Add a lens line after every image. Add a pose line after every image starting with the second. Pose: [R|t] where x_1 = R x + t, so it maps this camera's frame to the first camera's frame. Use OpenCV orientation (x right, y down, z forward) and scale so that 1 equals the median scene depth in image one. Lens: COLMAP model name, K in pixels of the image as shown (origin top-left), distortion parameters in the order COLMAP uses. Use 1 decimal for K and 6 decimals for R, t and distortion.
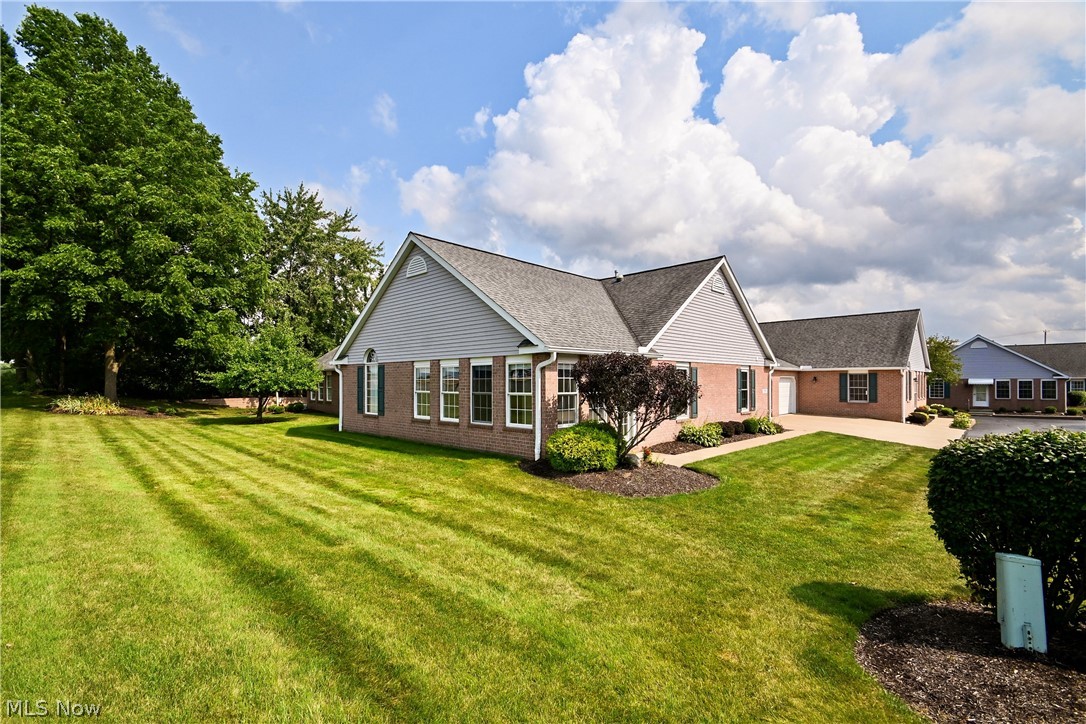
lens RADIAL K [[472.7, 0, 551.5], [0, 472.7, 378.4], [0, 0, 1]] dist [0.003487, -0.007453]
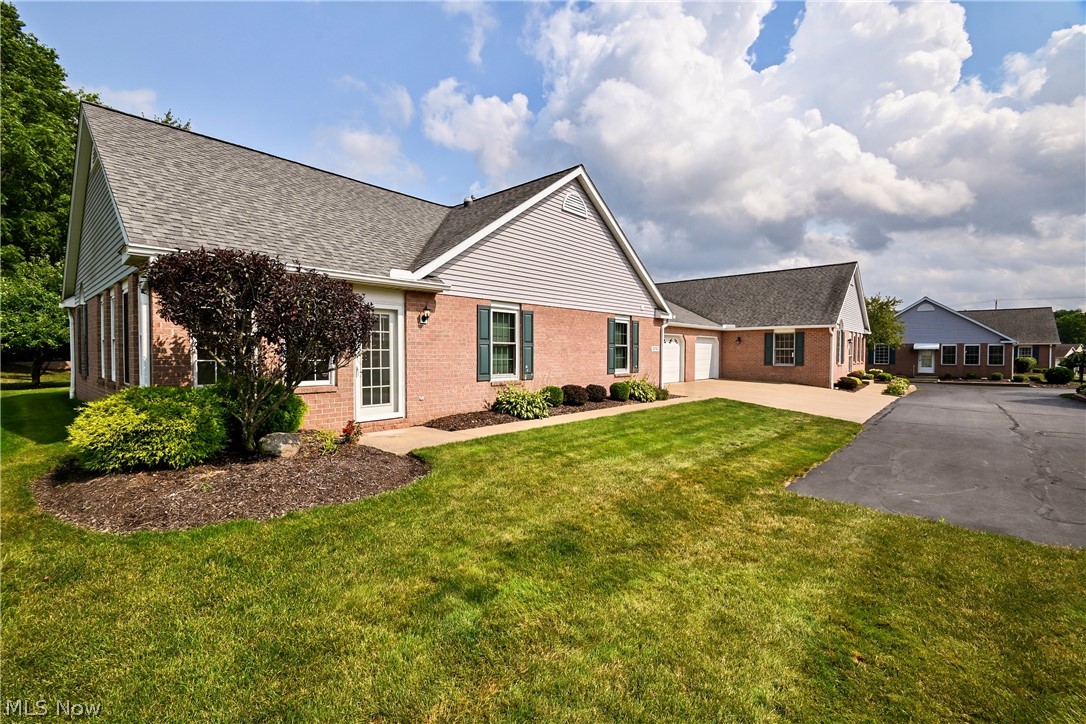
lens RADIAL K [[472.7, 0, 544.6], [0, 472.7, 360.0], [0, 0, 1]] dist [0.003487, -0.007453]
pose [[0.998932, 0.002651, 0.046118, 0.193196], [-0.003859, 0.999651, 0.026133, 0.022031], [-0.046032, -0.026283, 0.998594, 0.170943]]
